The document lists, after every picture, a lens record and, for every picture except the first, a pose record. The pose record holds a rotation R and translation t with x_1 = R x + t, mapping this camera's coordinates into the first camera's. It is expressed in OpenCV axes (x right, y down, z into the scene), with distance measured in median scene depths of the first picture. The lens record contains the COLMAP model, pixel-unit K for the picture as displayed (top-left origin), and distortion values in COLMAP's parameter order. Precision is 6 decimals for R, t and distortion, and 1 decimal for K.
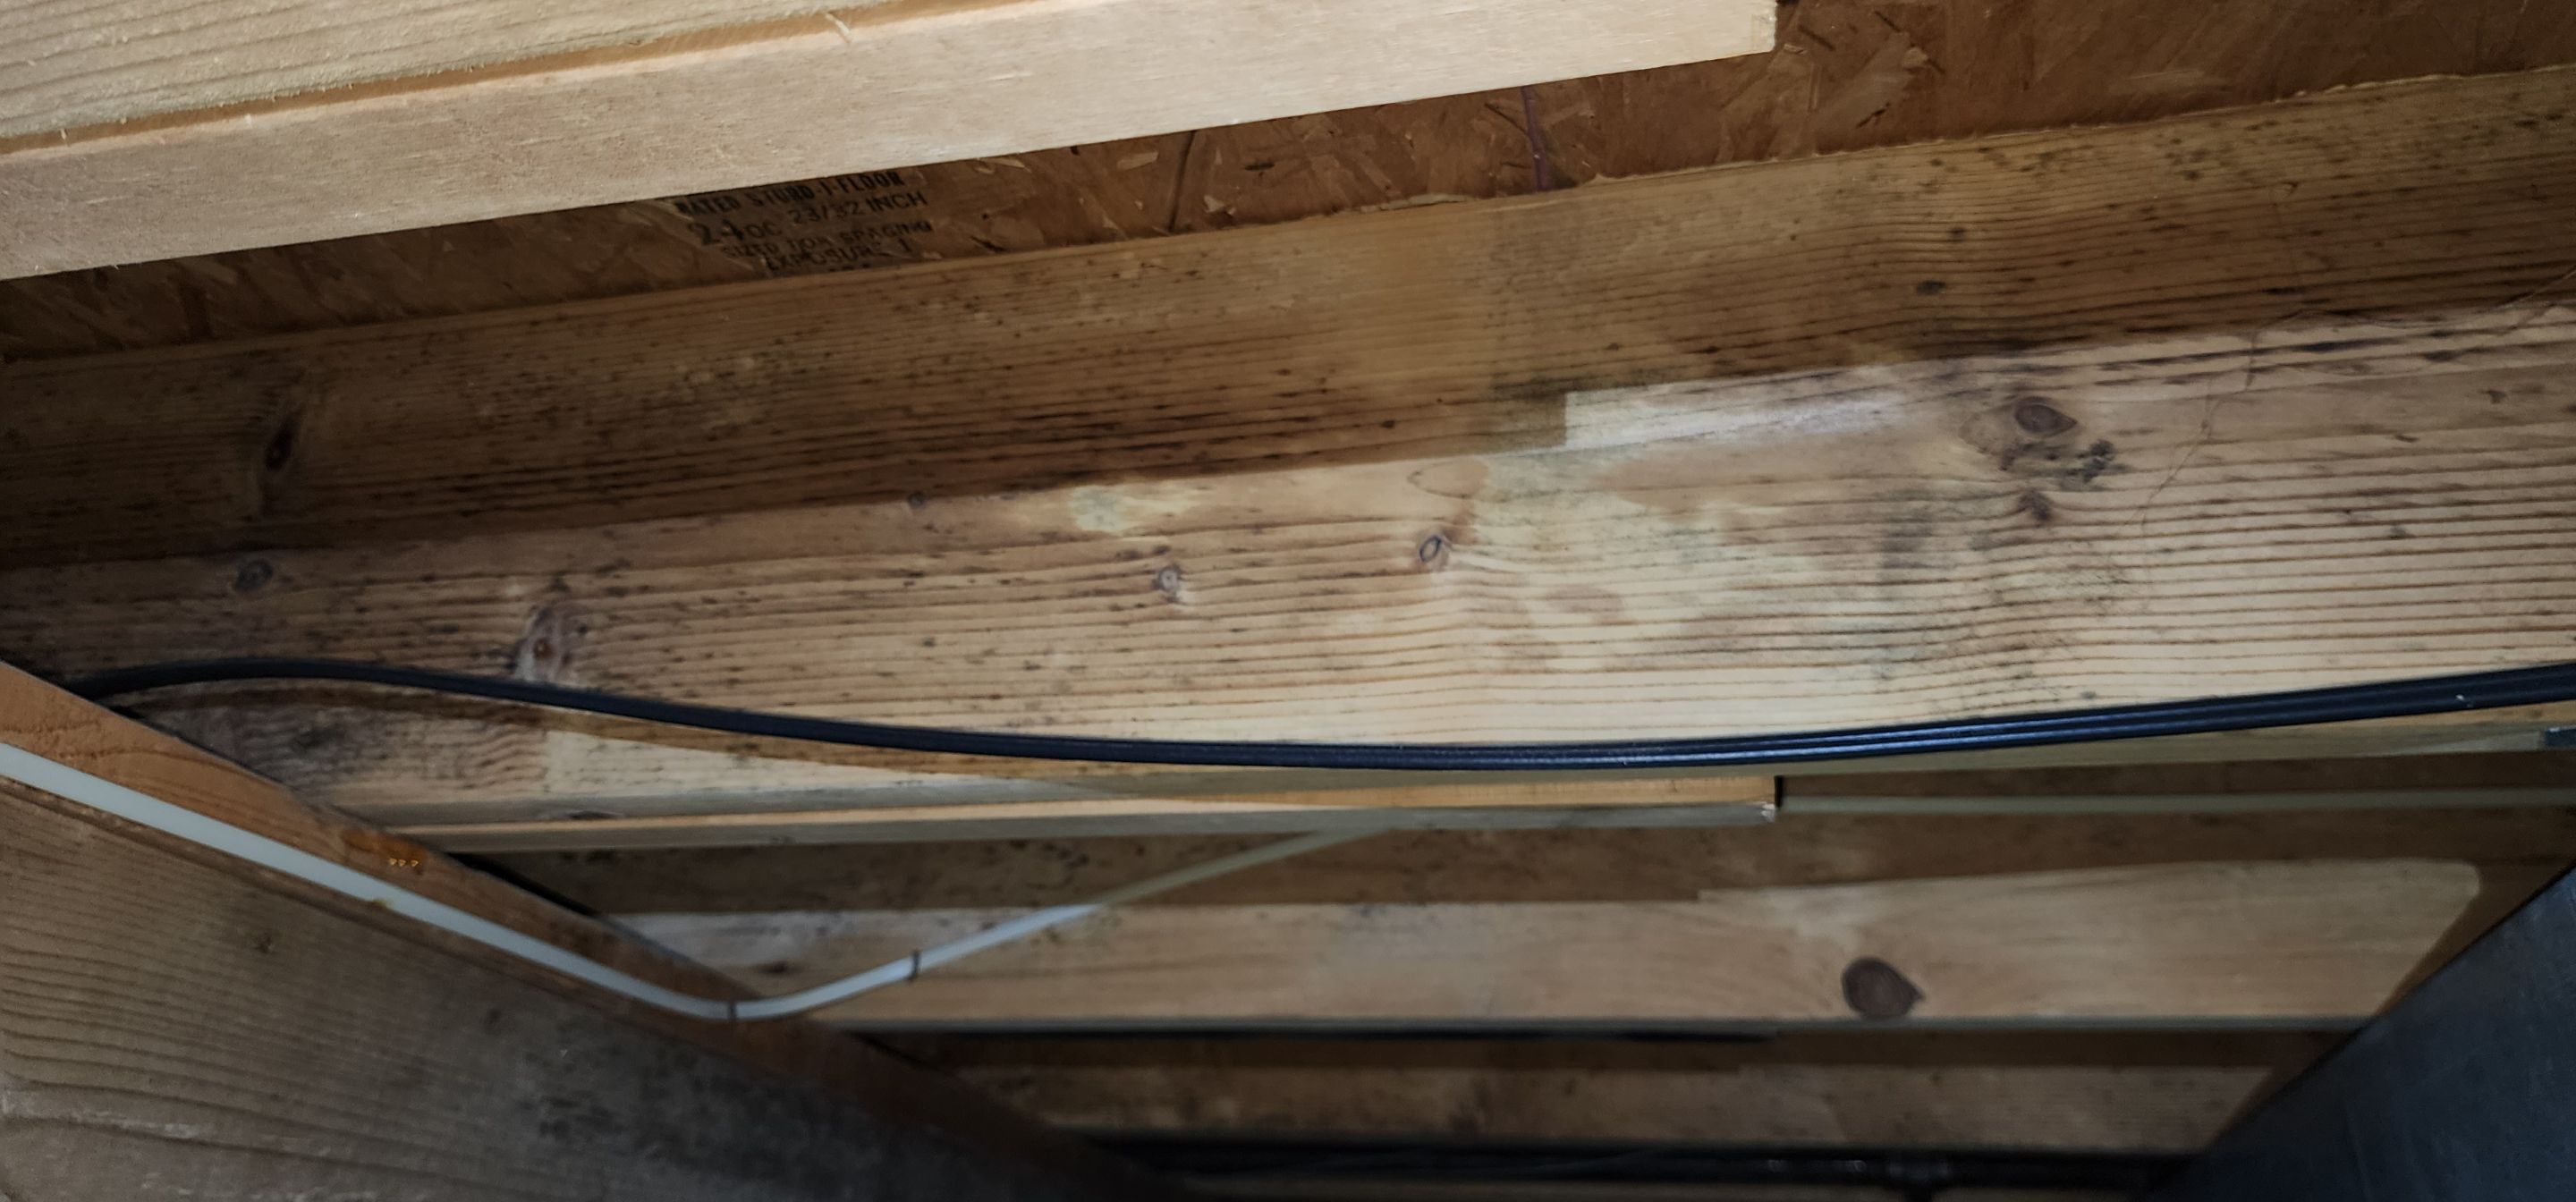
lens RADIAL K [[1728.5, 0, 1338.4], [0, 1728.5, 593.9], [0, 0, 1]] dist [0.075415, -0.057047]
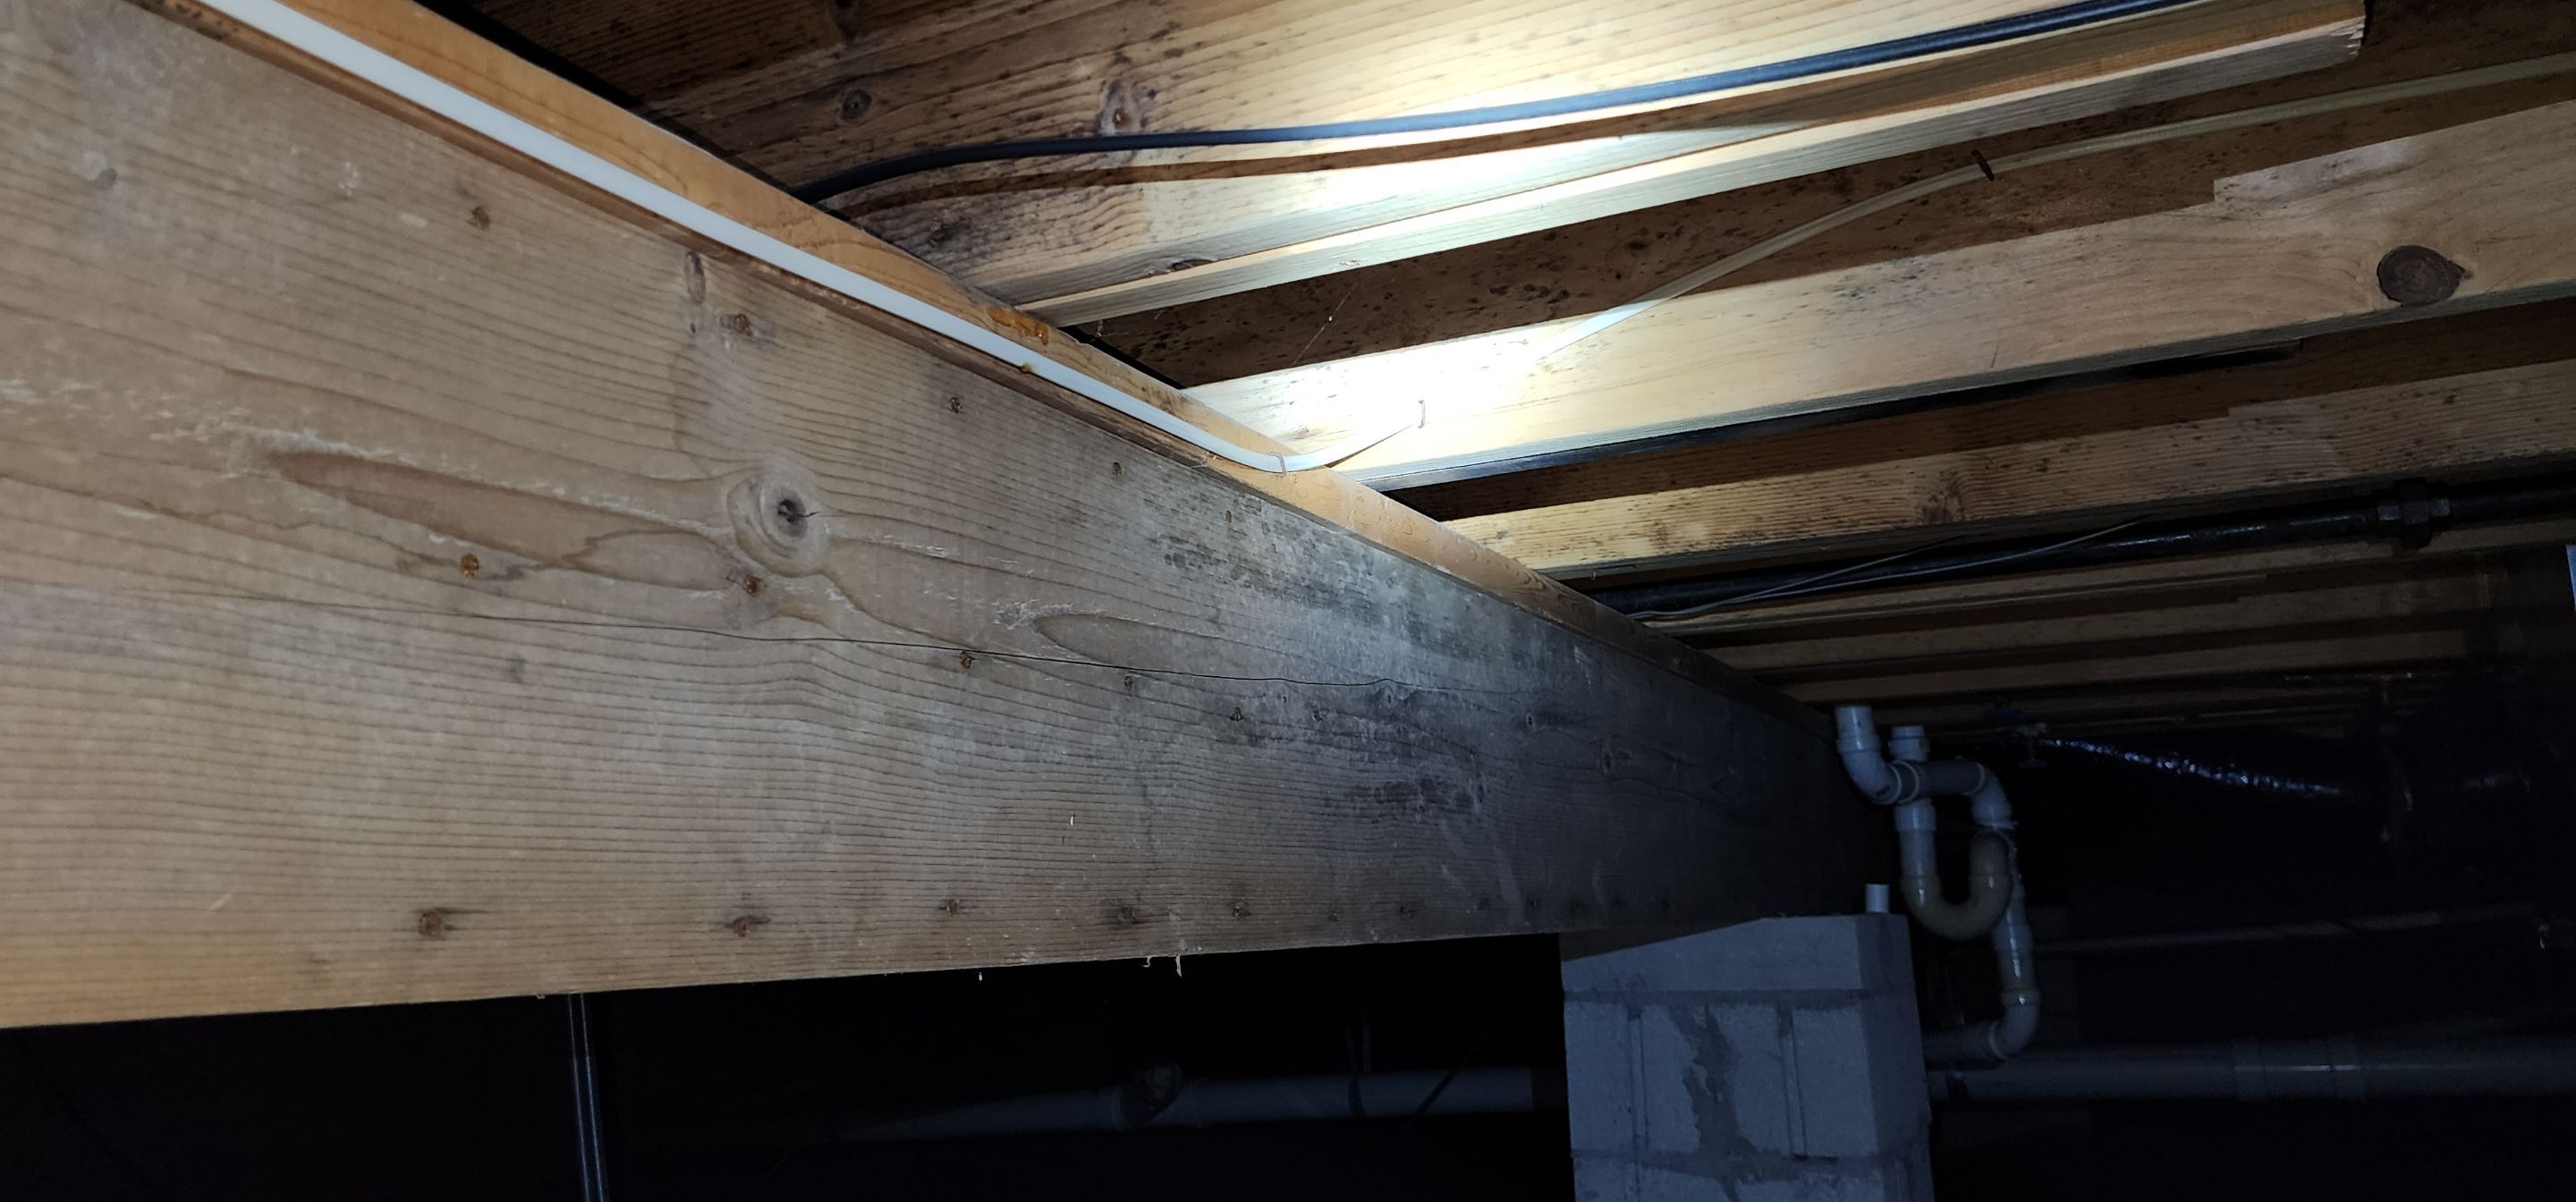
lens RADIAL K [[1728.5, 0, 1319.5], [0, 1728.5, 615.2], [0, 0, 1]] dist [0.075415, -0.057047]
pose [[0.974296, -0.112592, -0.195116, -0.147417], [0.157594, 0.959571, 0.233210, 0.096293], [0.160970, -0.257964, 0.952651, -0.121859]]
